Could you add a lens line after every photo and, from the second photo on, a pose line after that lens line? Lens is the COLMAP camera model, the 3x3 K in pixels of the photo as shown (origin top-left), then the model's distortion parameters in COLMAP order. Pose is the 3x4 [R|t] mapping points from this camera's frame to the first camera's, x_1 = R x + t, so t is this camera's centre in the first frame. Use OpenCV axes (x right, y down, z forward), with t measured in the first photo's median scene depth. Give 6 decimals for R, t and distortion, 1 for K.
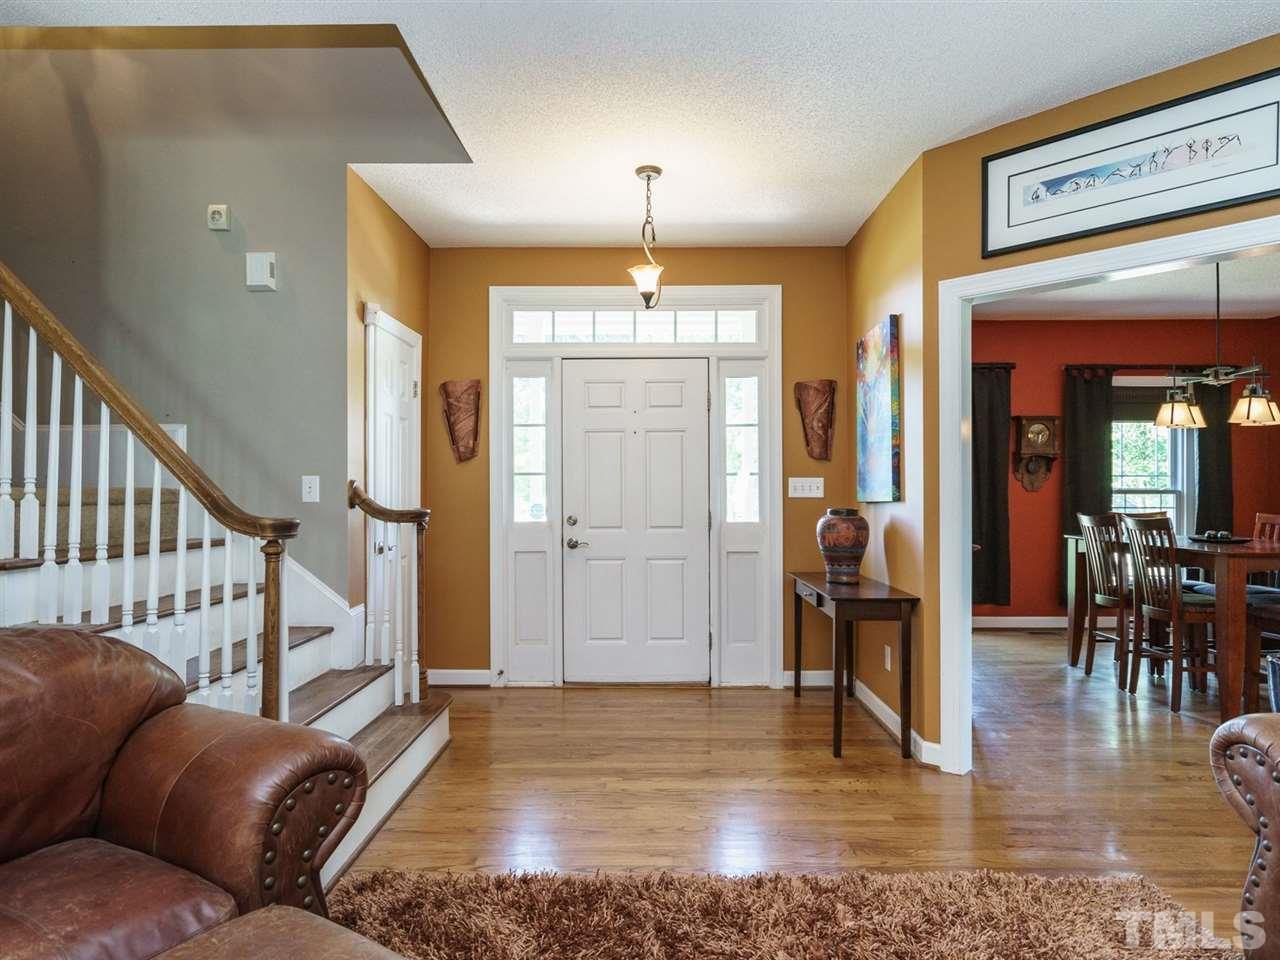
lens RADIAL K [[749.0, 0, 643.4], [0, 749.0, 493.4], [0, 0, 1]] dist [0.000083, -0.001405]
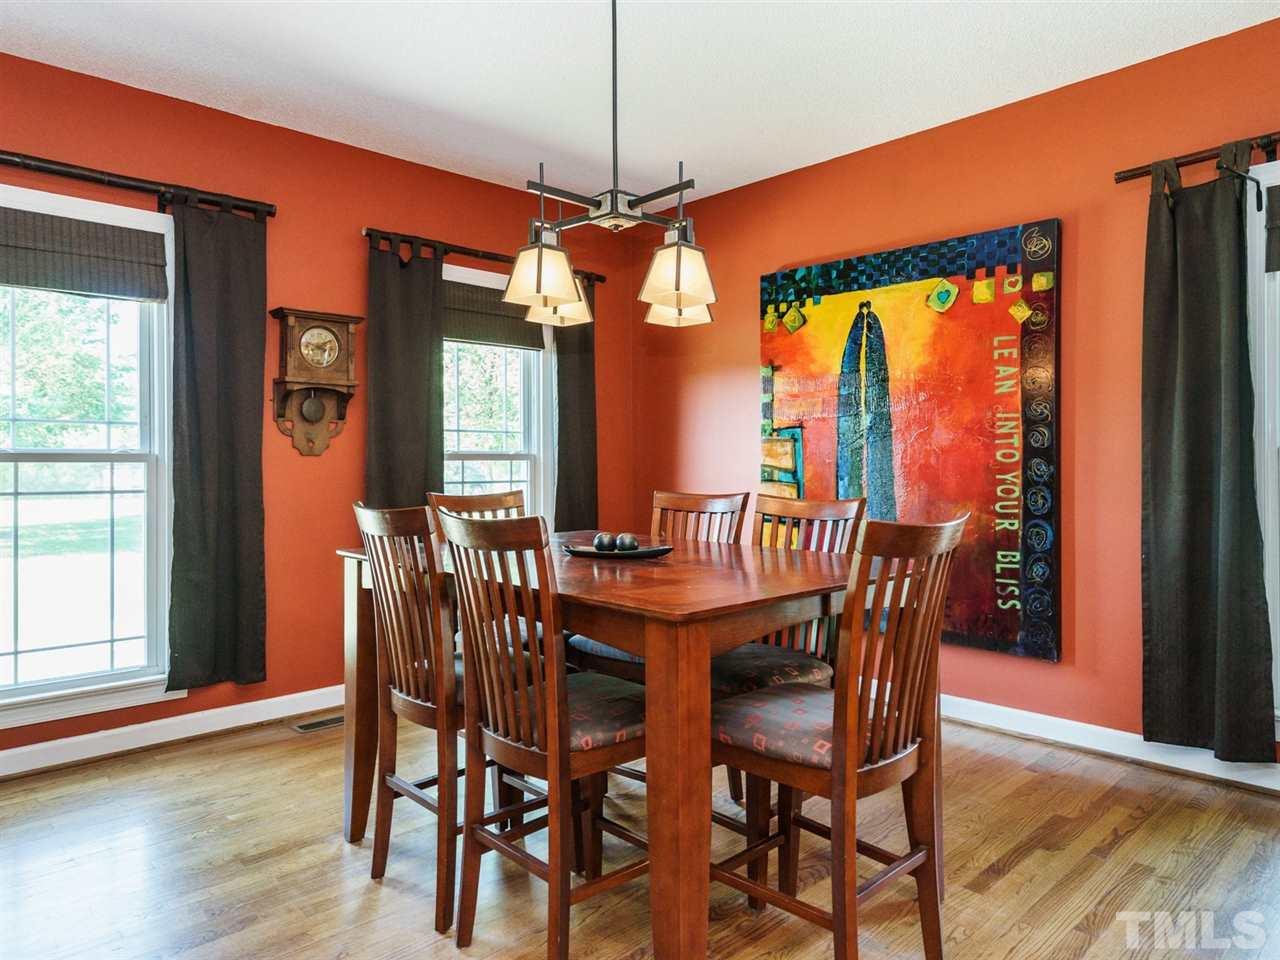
lens RADIAL K [[847.8, 0, 645.5], [0, 847.8, 482.6], [0, 0, 1]] dist [-0.002491, -0.000069]
pose [[0.719622, -0.017808, 0.694138, 0.402314], [0.002347, 0.999728, 0.023214, 0.004761], [-0.694362, -0.015076, 0.719467, 0.594028]]
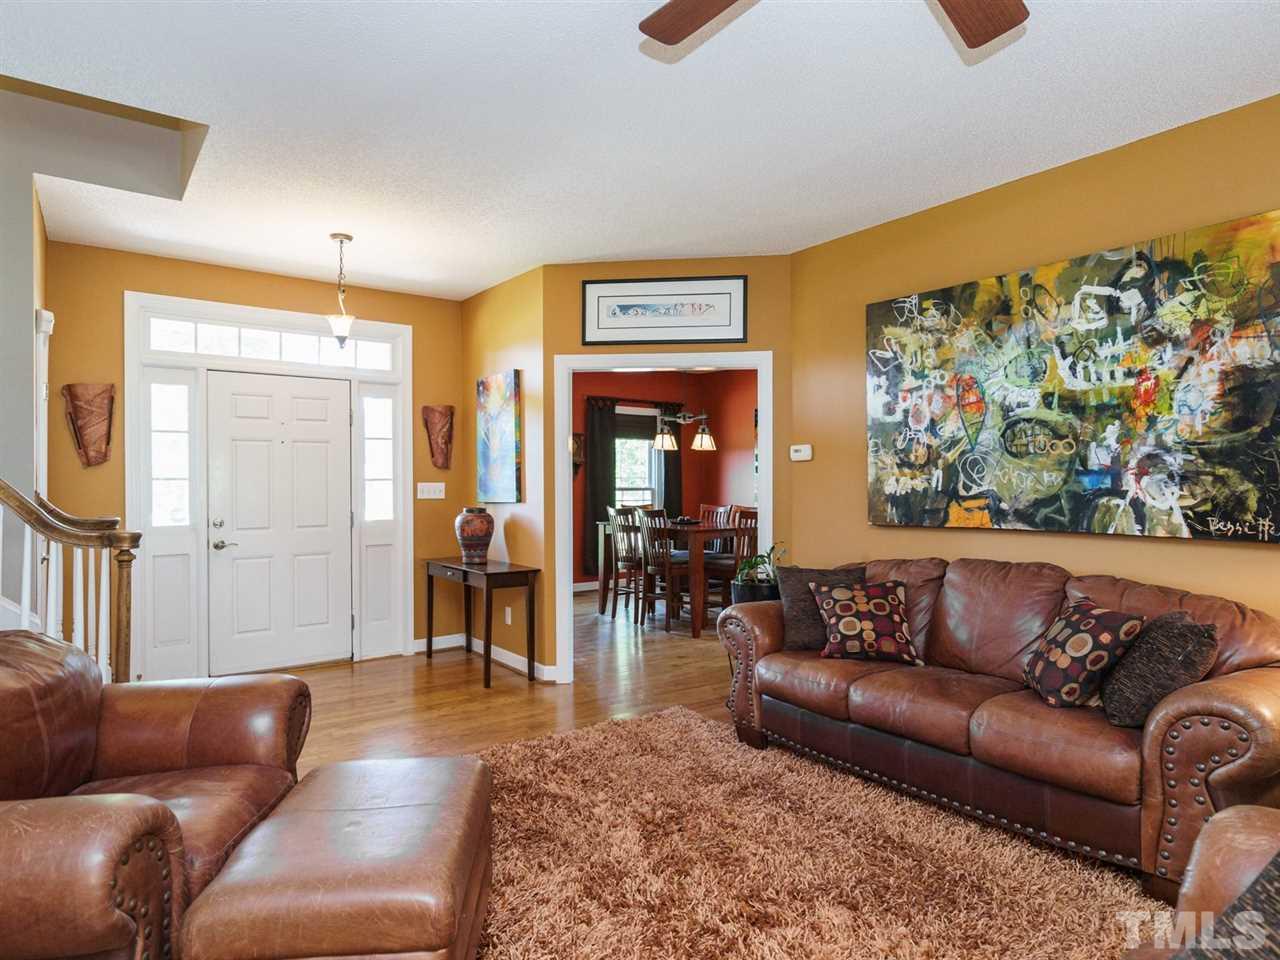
lens RADIAL K [[749.0, 0, 639.1], [0, 749.0, 484.3], [0, 0, 1]] dist [0.000083, -0.001405]
pose [[0.800682, -0.001541, 0.599087, -0.254278], [0.001279, 0.999999, 0.000863, -0.019139], [-0.599088, 0.000075, 0.800683, -0.205454]]
